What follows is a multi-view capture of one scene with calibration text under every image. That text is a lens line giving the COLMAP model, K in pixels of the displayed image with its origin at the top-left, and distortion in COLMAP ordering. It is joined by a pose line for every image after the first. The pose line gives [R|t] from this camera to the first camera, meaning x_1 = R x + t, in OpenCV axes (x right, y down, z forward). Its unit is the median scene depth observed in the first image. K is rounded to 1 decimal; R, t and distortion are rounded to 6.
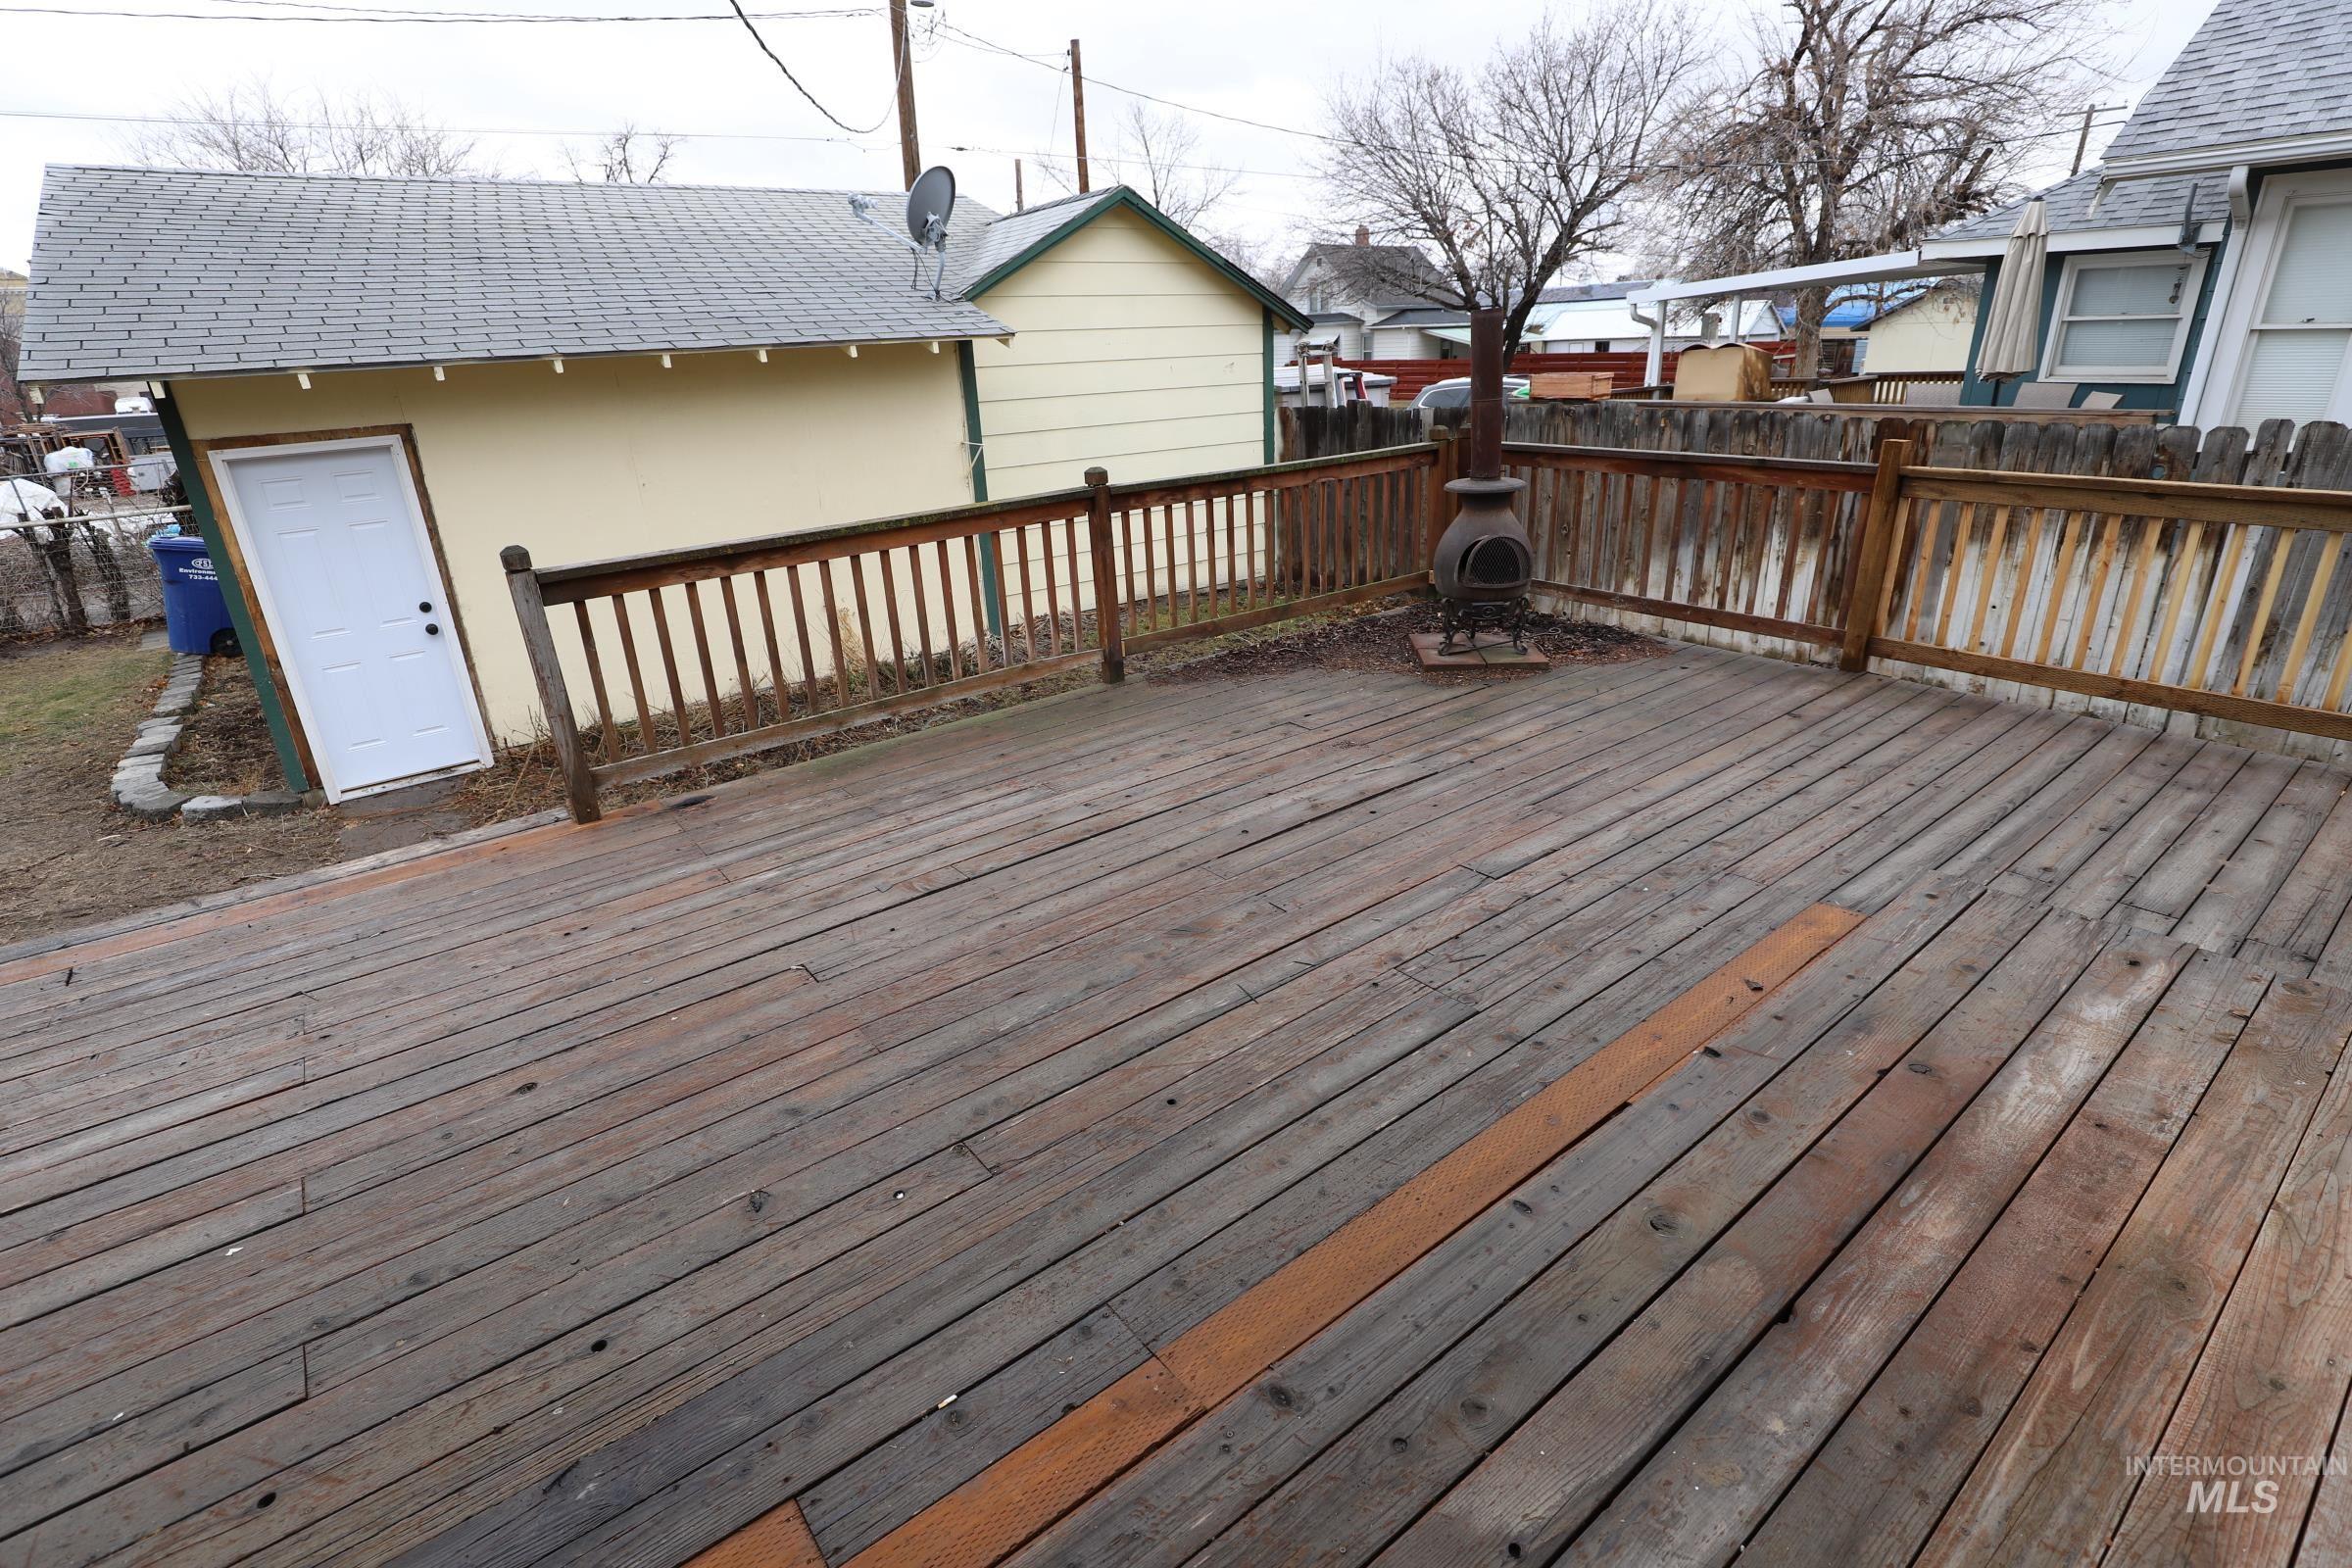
lens RADIAL K [[1105.9, 0, 1180.5], [0, 1105.9, 789.9], [0, 0, 1]] dist [-0.030377, 0.003677]
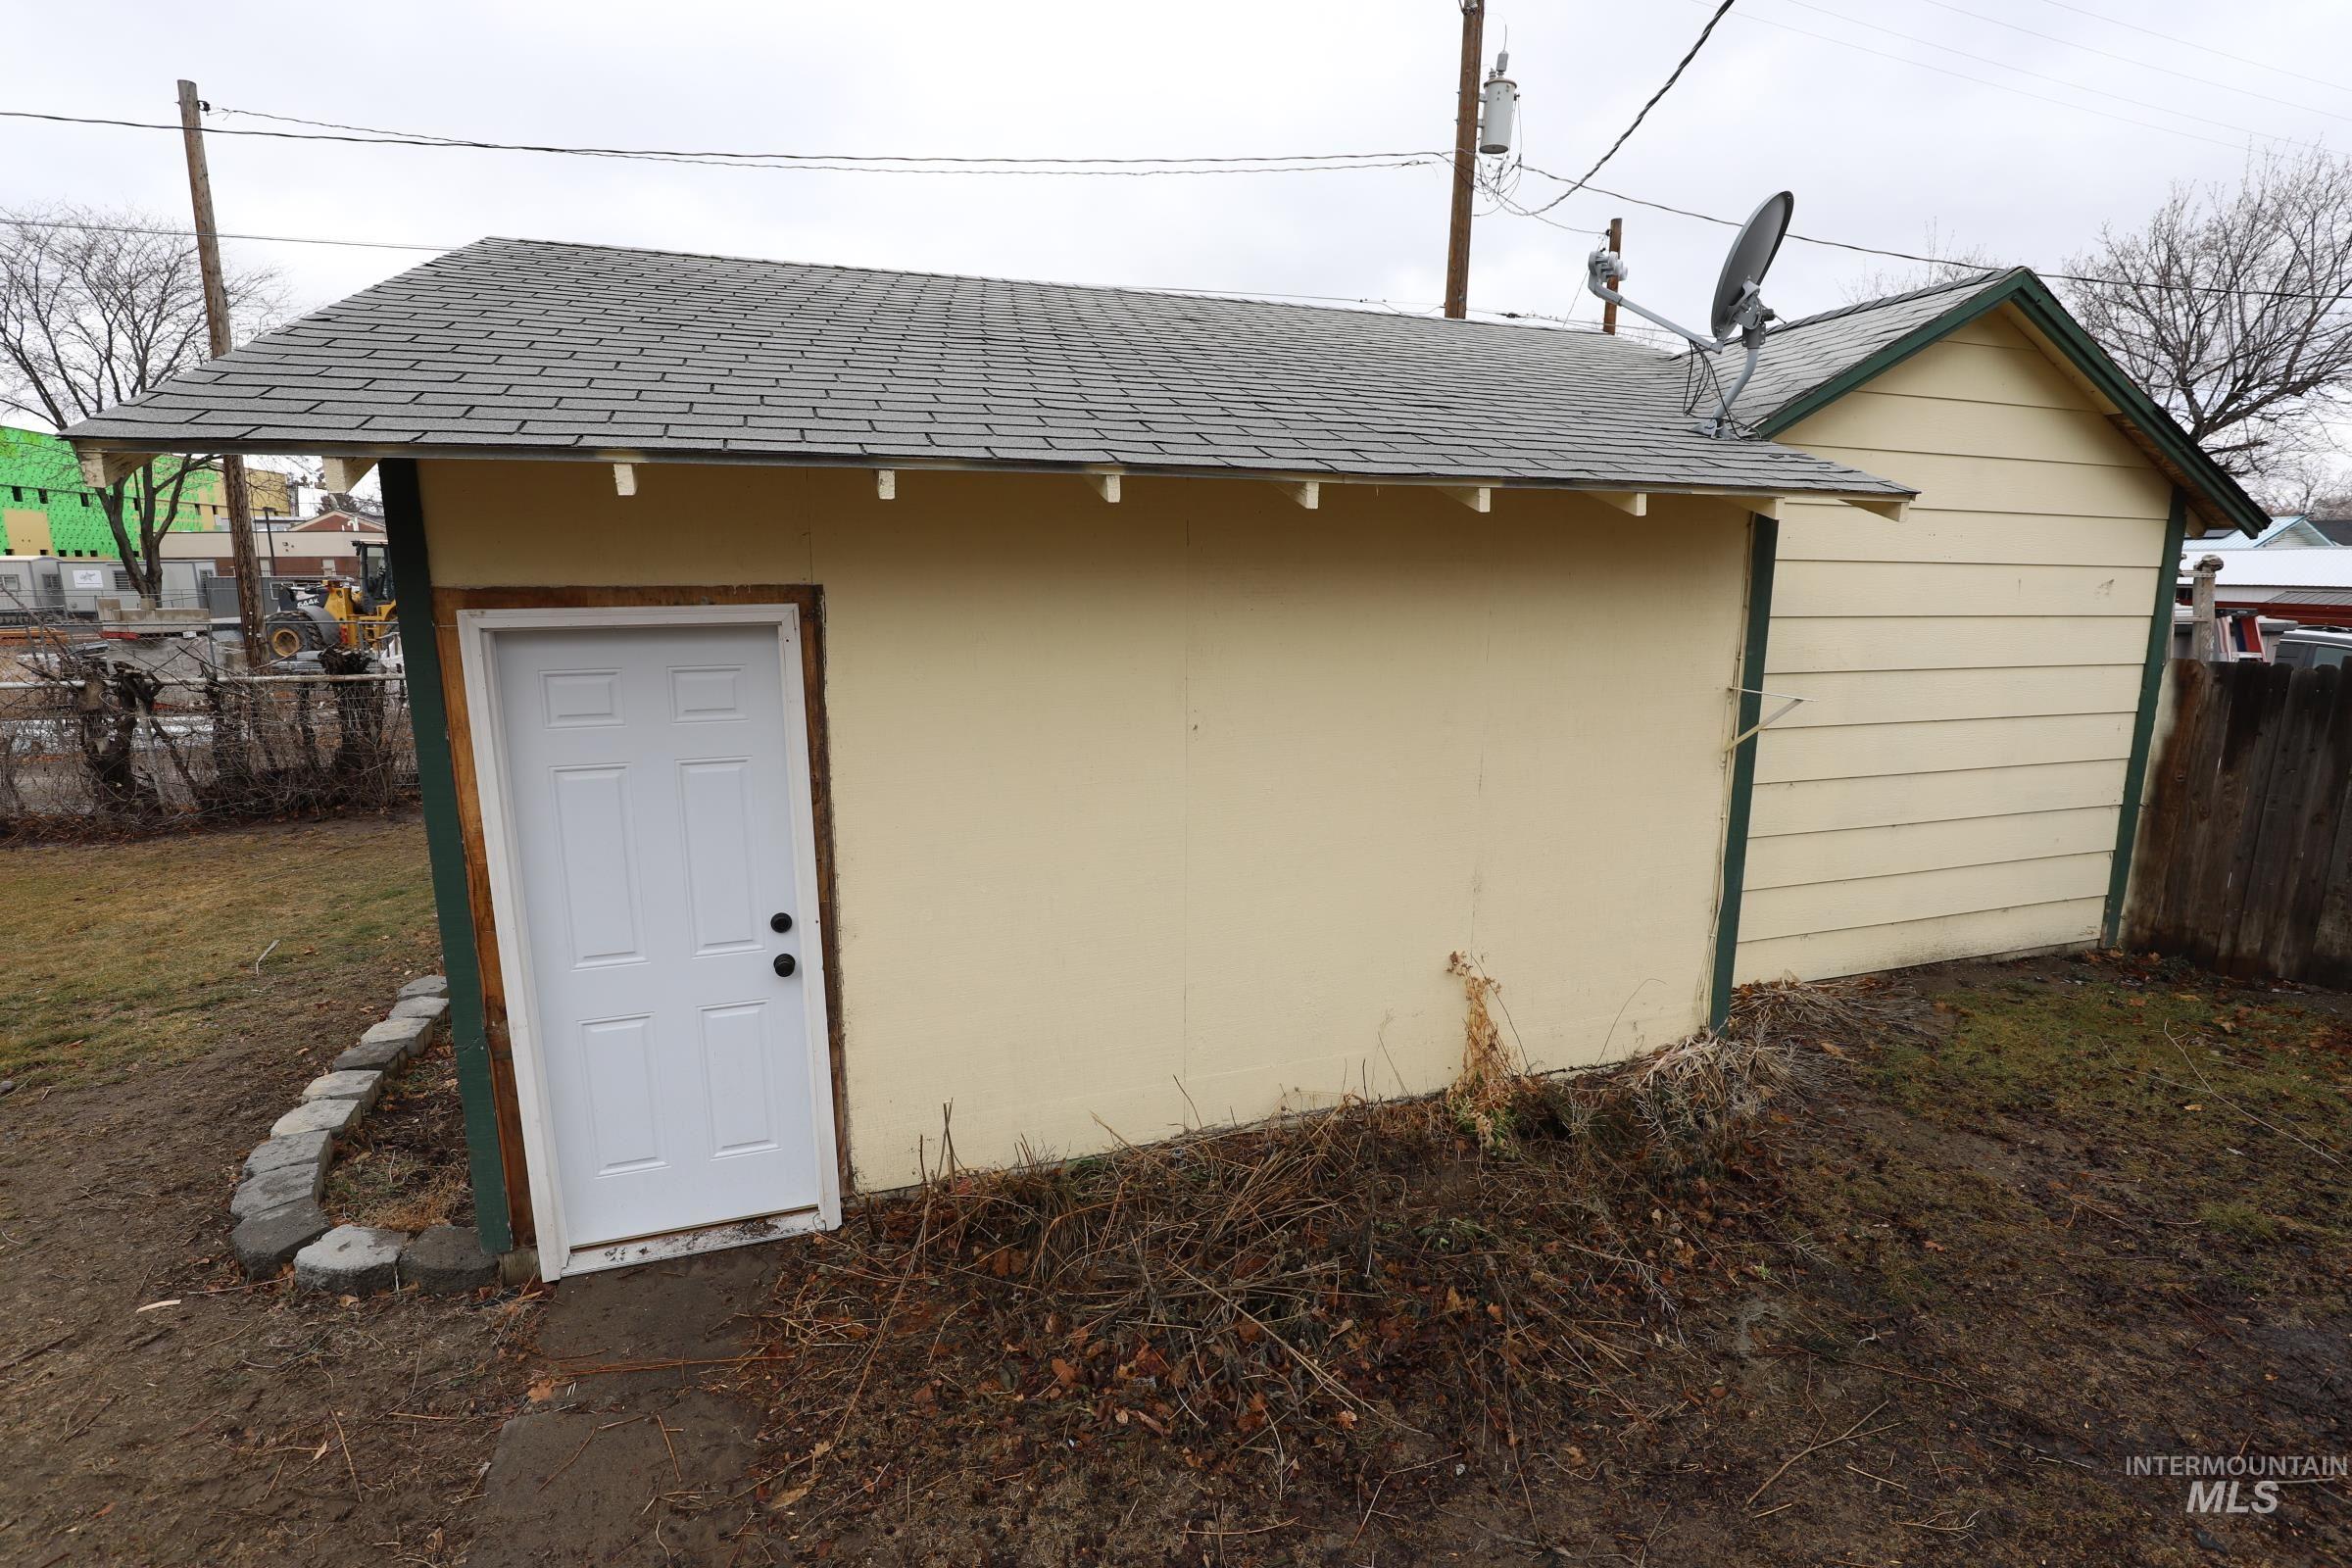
lens RADIAL K [[1105.9, 0, 1174.7], [0, 1105.9, 794.8], [0, 0, 1]] dist [-0.030377, 0.003677]
pose [[0.946046, 0.108419, -0.305356, -0.357763], [-0.159884, 0.975846, -0.148868, -0.178332], [0.281840, 0.189658, 0.940530, 0.541904]]
